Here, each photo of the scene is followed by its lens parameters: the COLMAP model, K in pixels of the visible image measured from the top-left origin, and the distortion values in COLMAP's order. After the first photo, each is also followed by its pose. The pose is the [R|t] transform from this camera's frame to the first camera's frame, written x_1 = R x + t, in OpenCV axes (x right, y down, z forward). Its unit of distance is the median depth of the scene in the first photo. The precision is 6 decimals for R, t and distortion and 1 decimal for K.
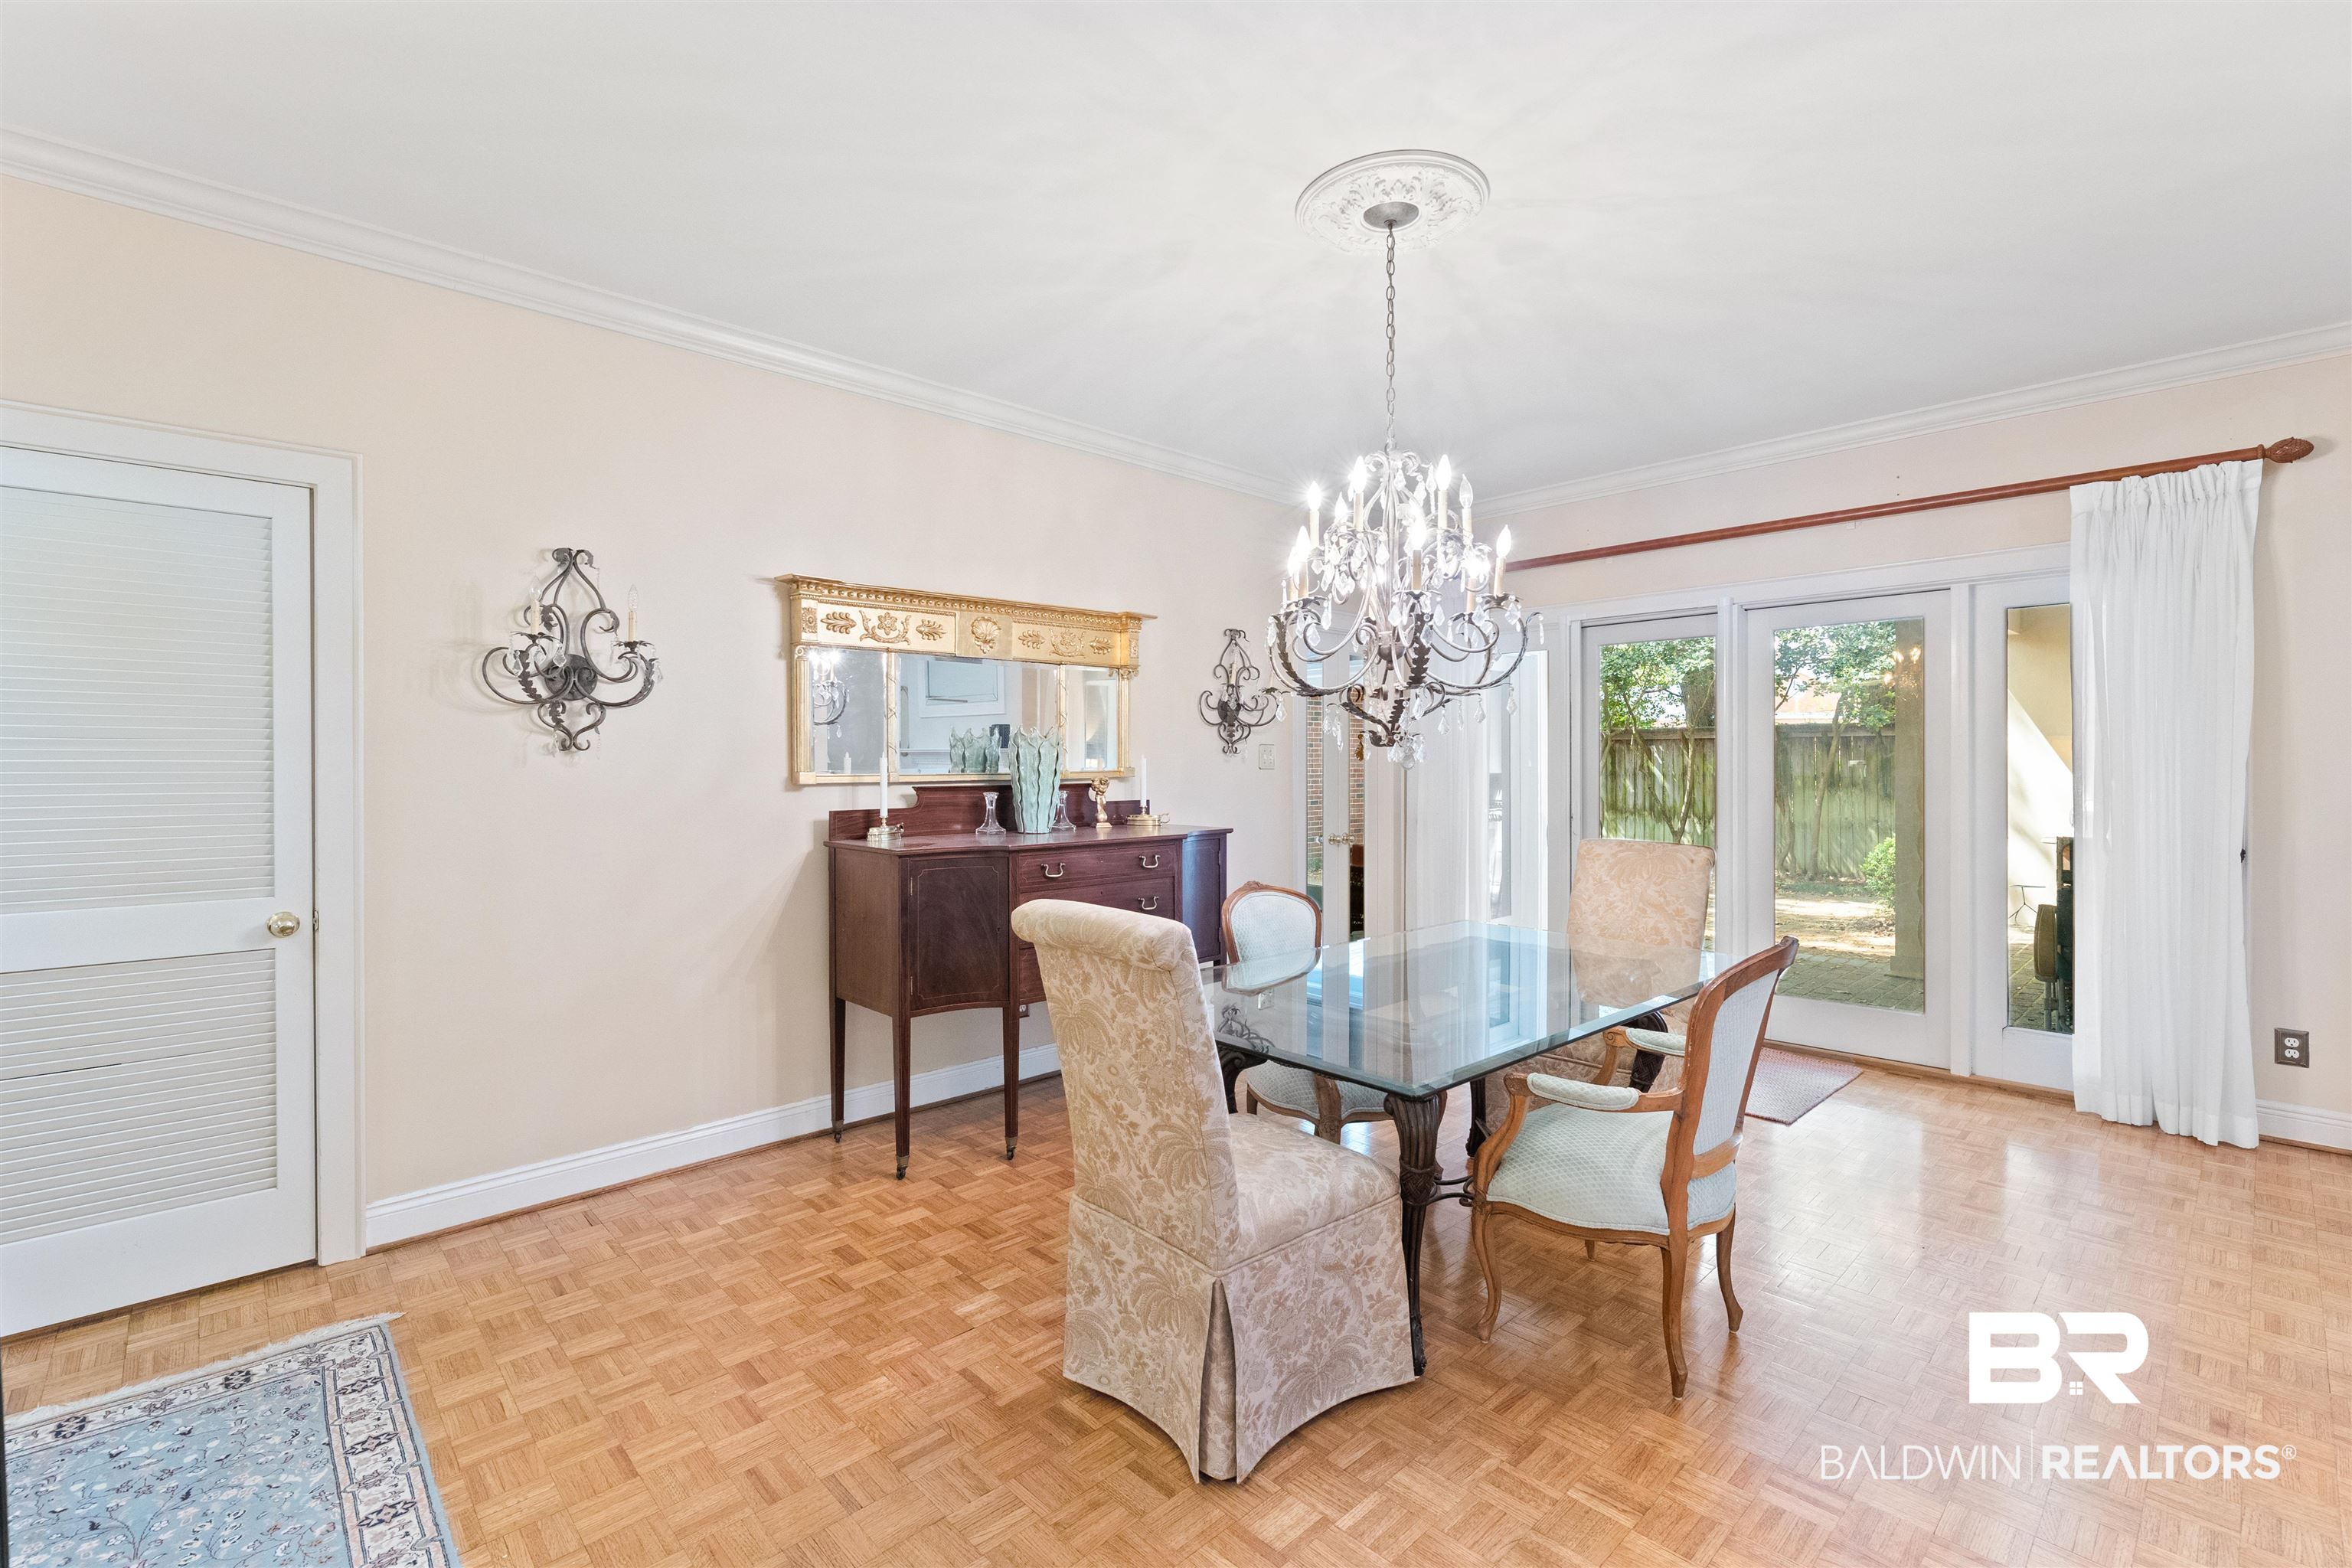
lens RADIAL K [[1038.4, 0, 1166.8], [0, 1038.4, 742.9], [0, 0, 1]] dist [-0.001172, -0.000034]
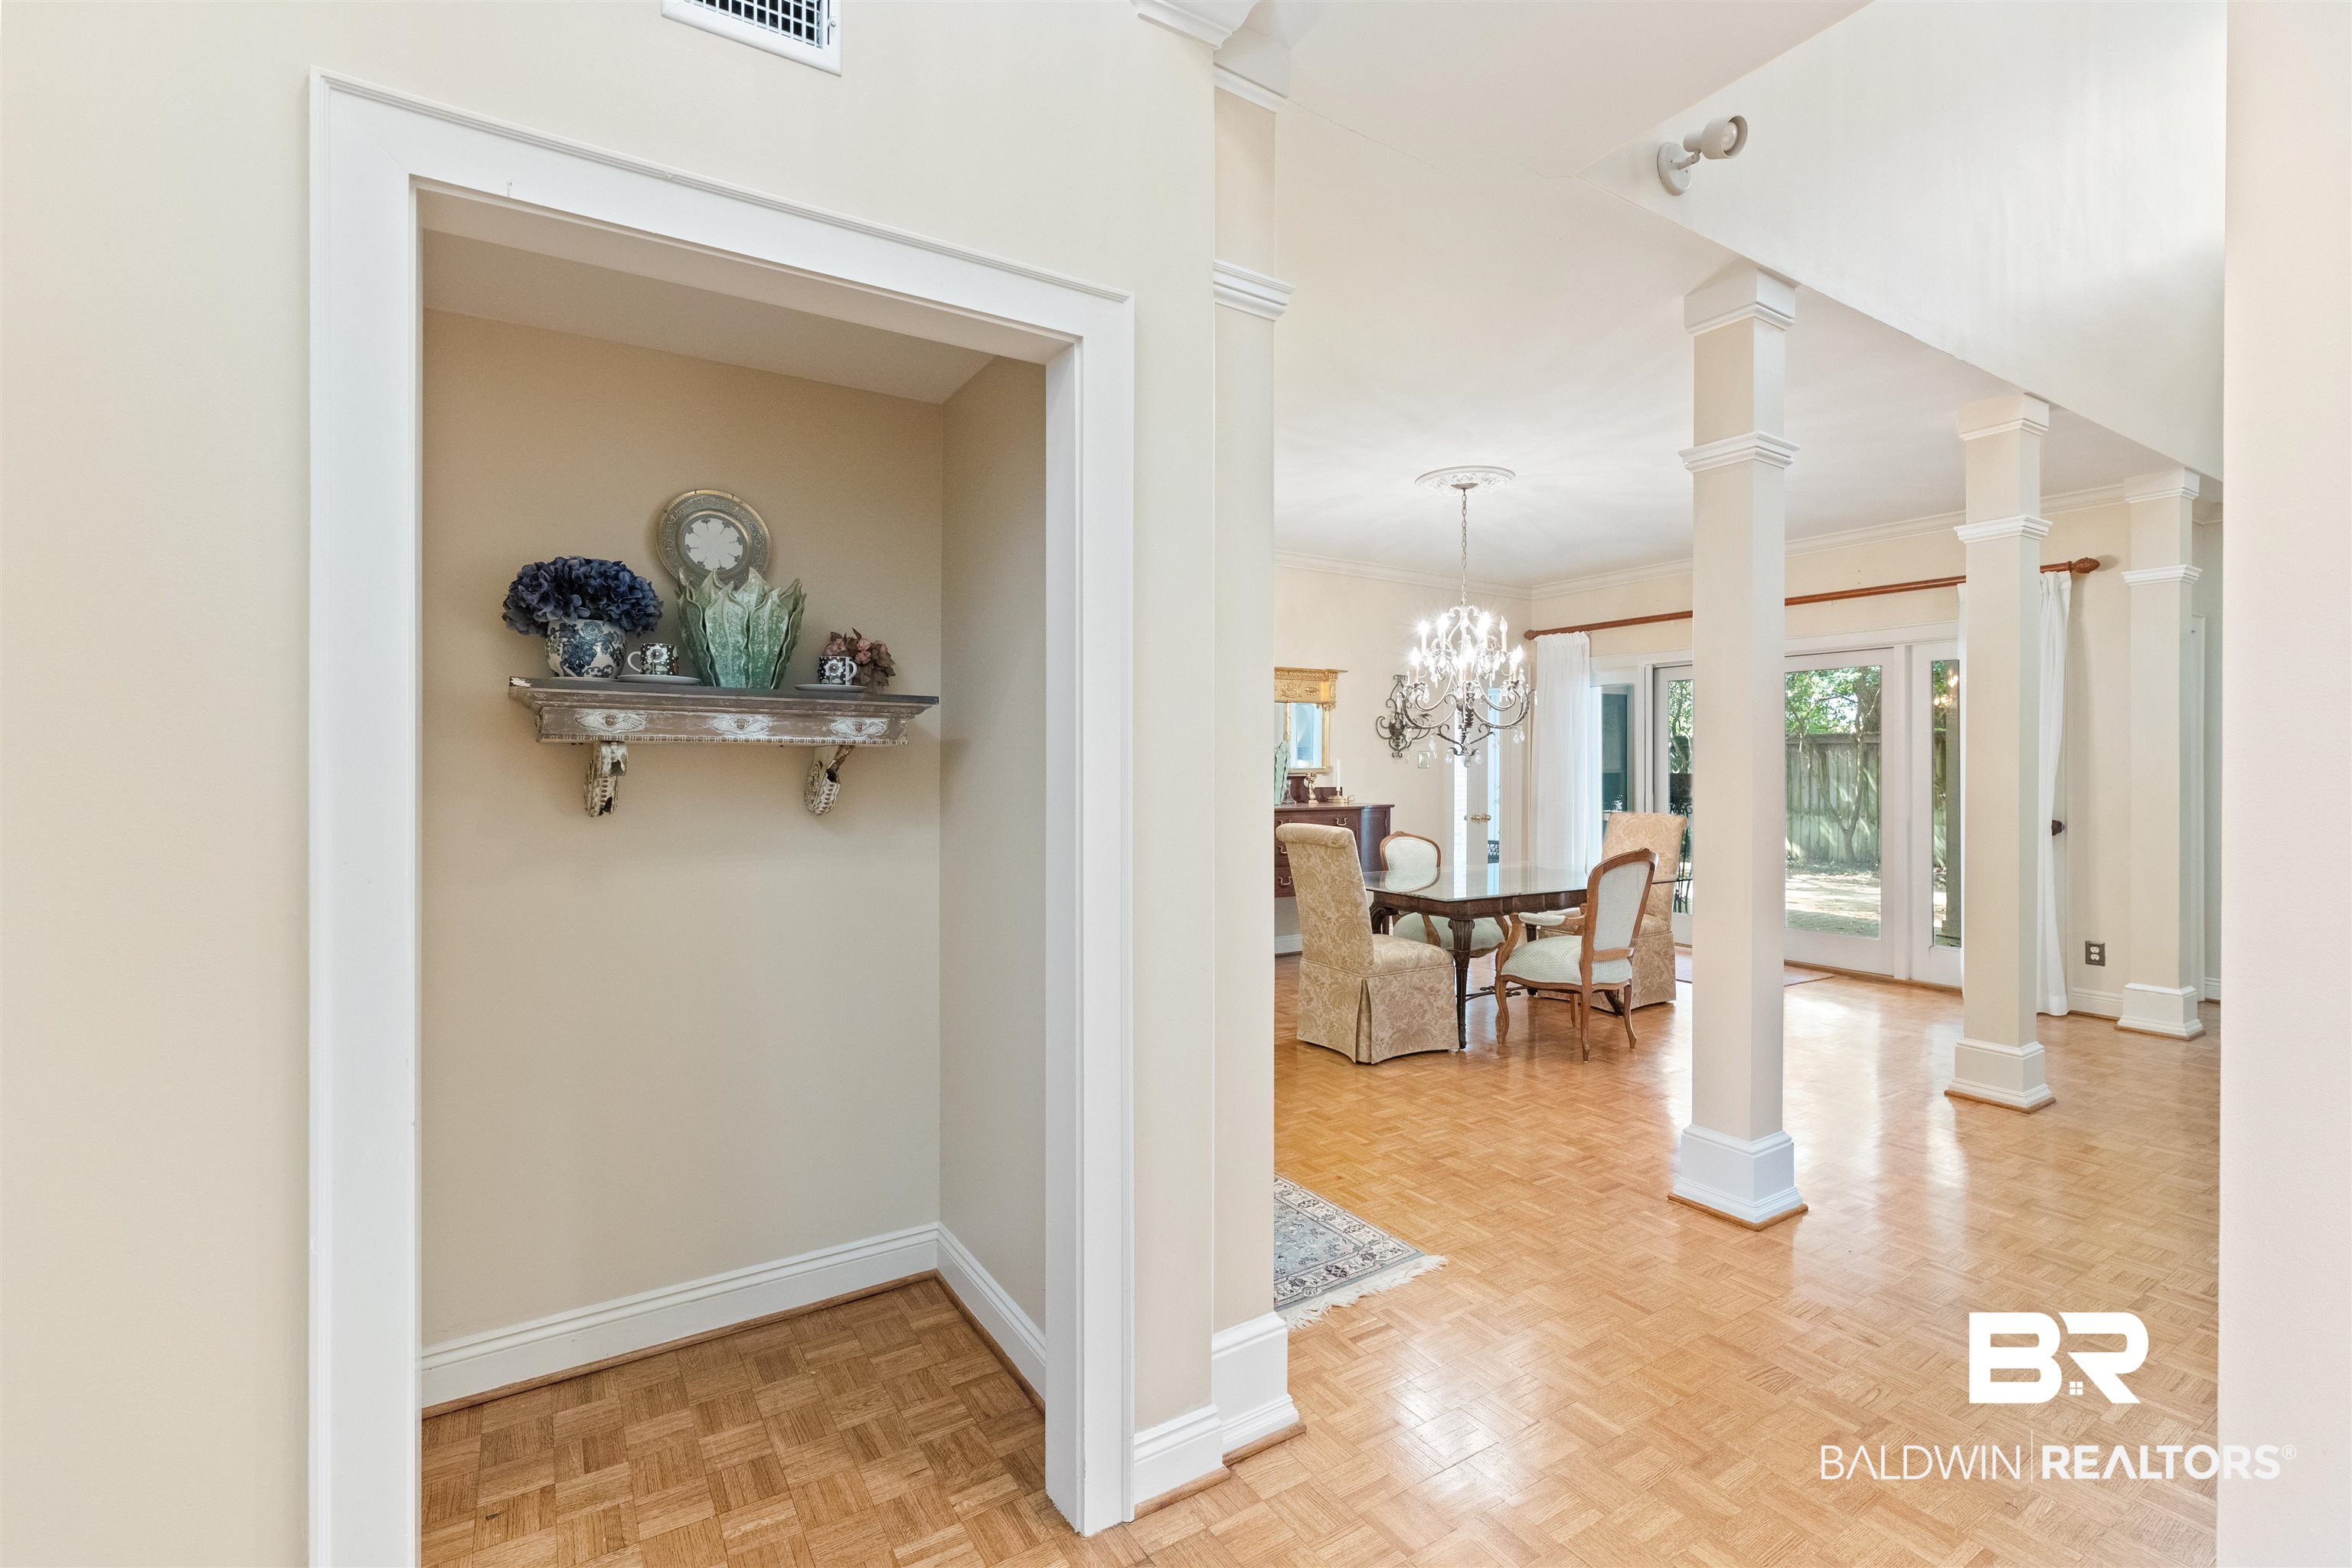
lens RADIAL K [[1038.4, 0, 1178.3], [0, 1038.4, 770.2], [0, 0, 1]] dist [-0.001172, -0.000034]
pose [[0.983235, 0.006436, -0.182227, 0.028648], [-0.001564, 0.999638, 0.026866, -0.013689], [0.182334, -0.026131, 0.982889, -0.665101]]
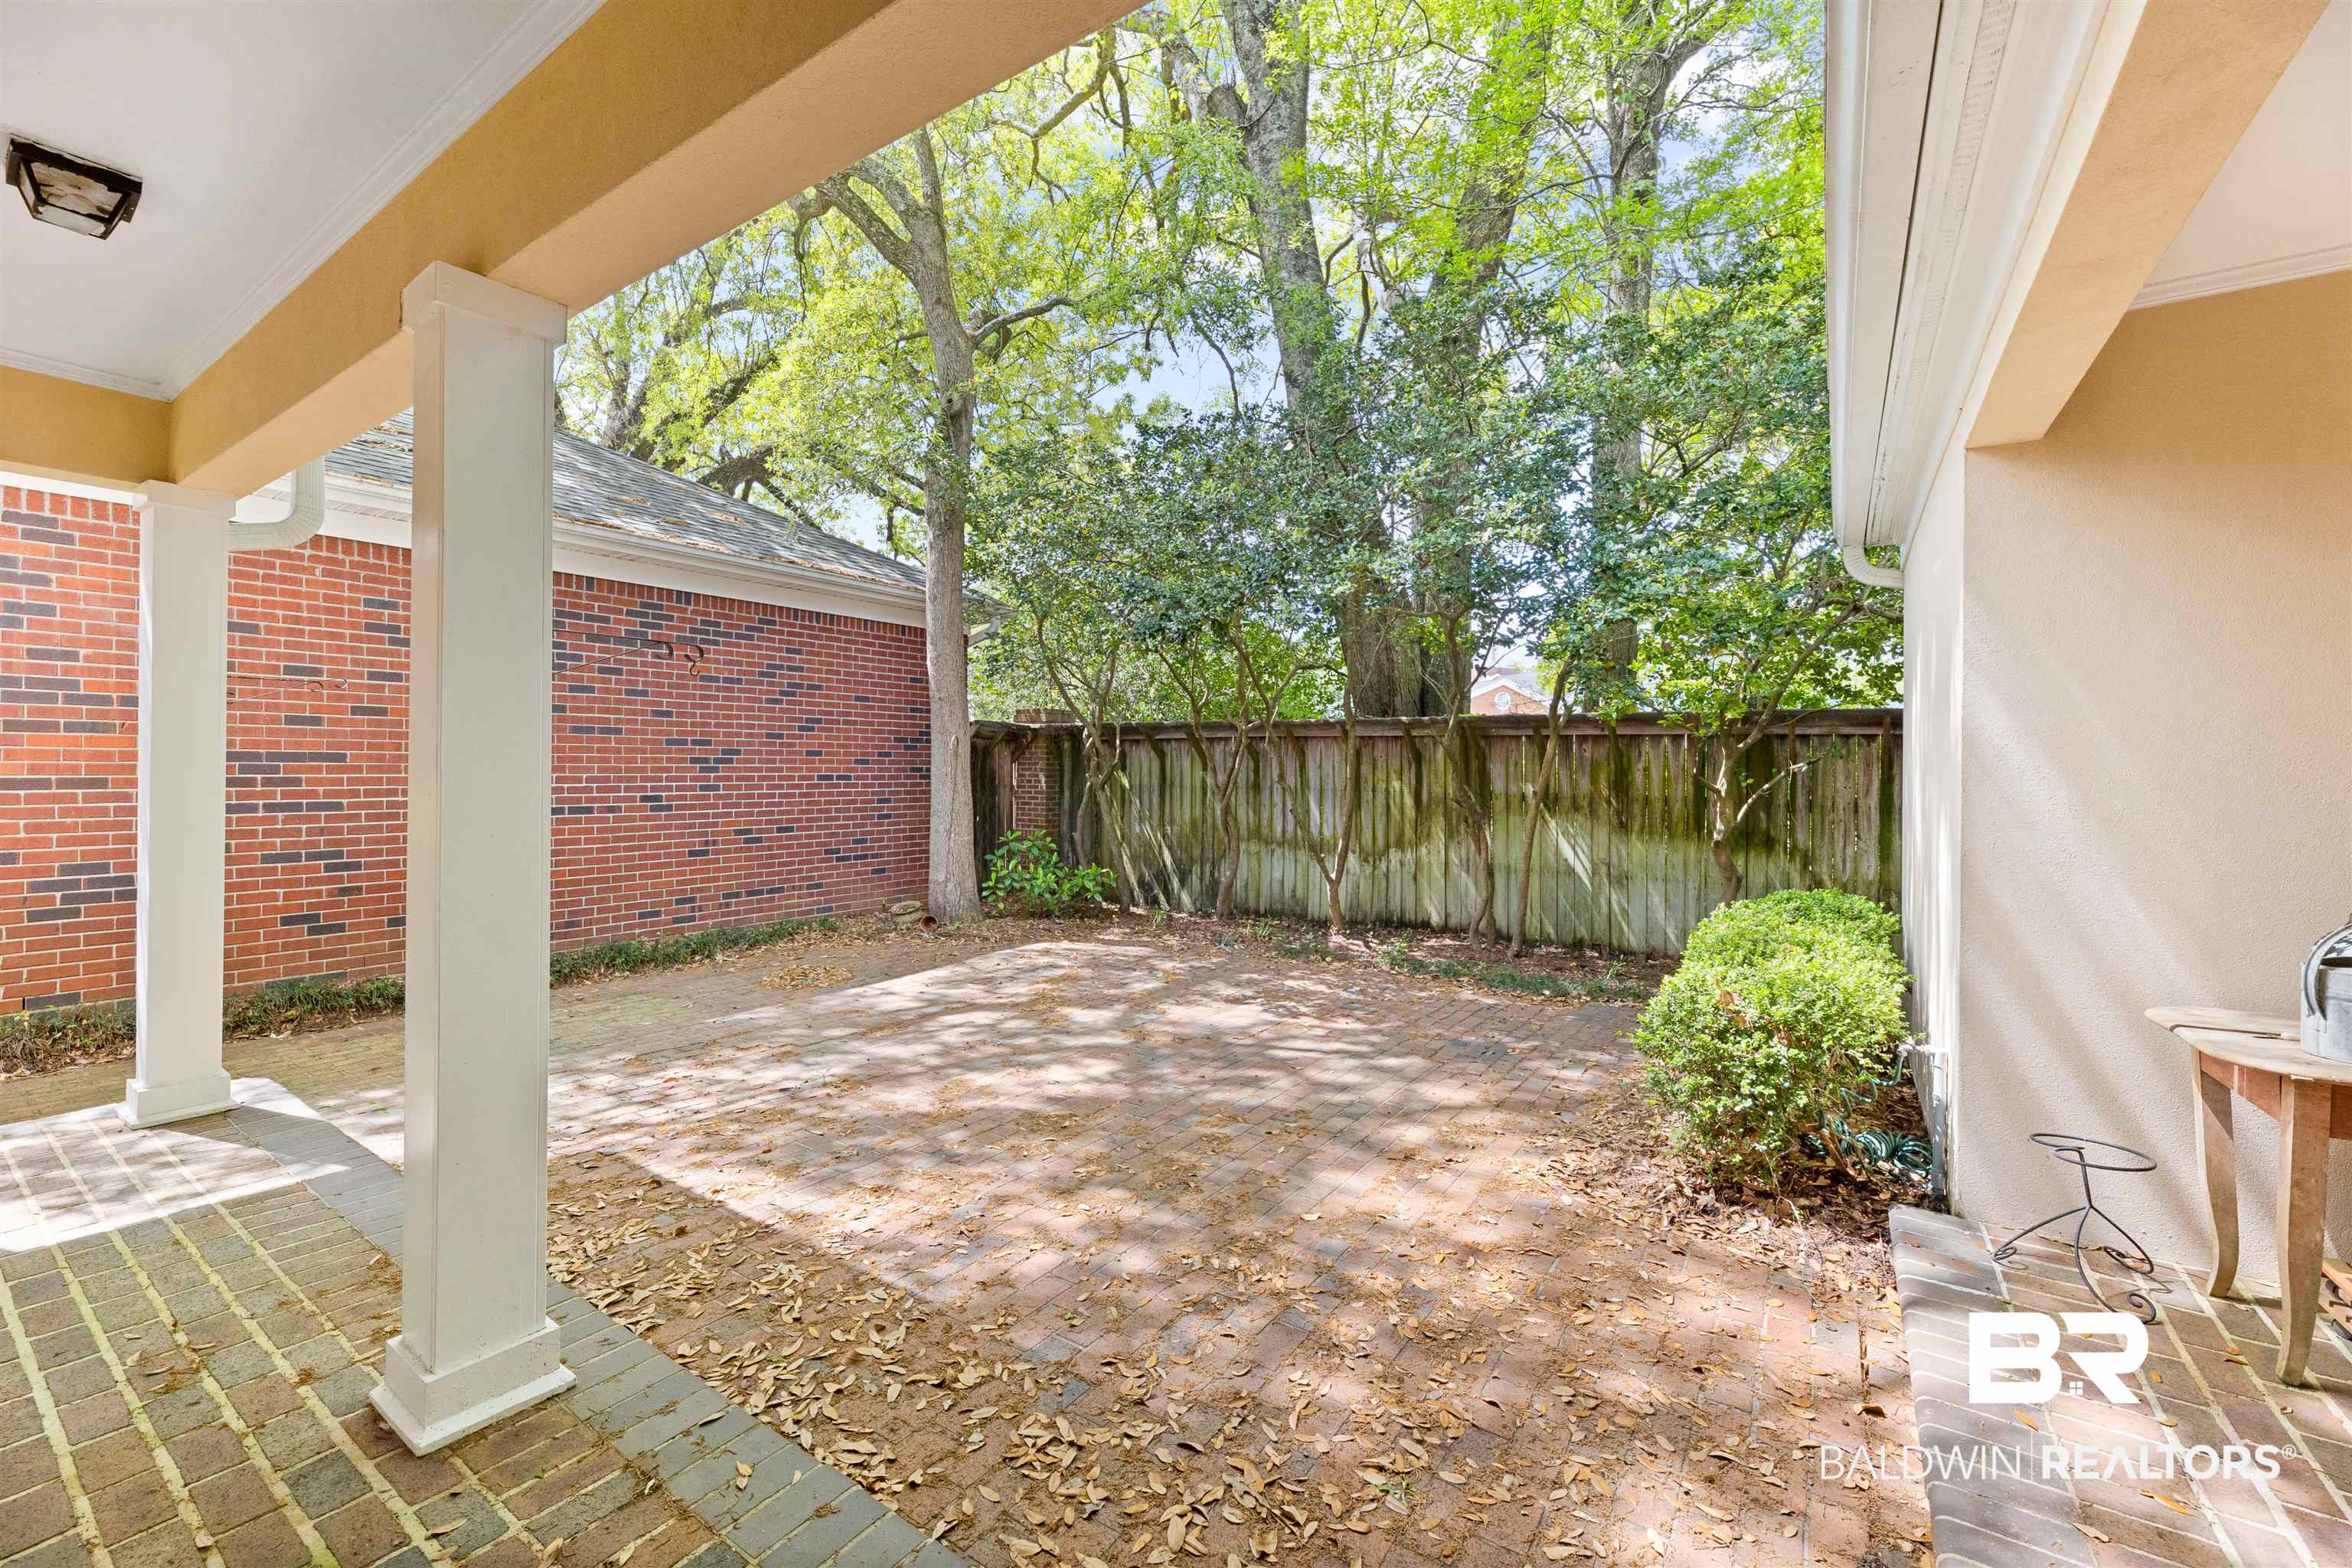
lens RADIAL K [[955.0, 0, 1182.4], [0, 955.0, 765.8], [0, 0, 1]] dist [0.000669, -0.000804]
pose [[0.975084, 0.003881, 0.221804, 0.998789], [-0.008637, 0.999753, 0.020478, 0.015913], [-0.221670, -0.021883, 0.974876, 1.638817]]
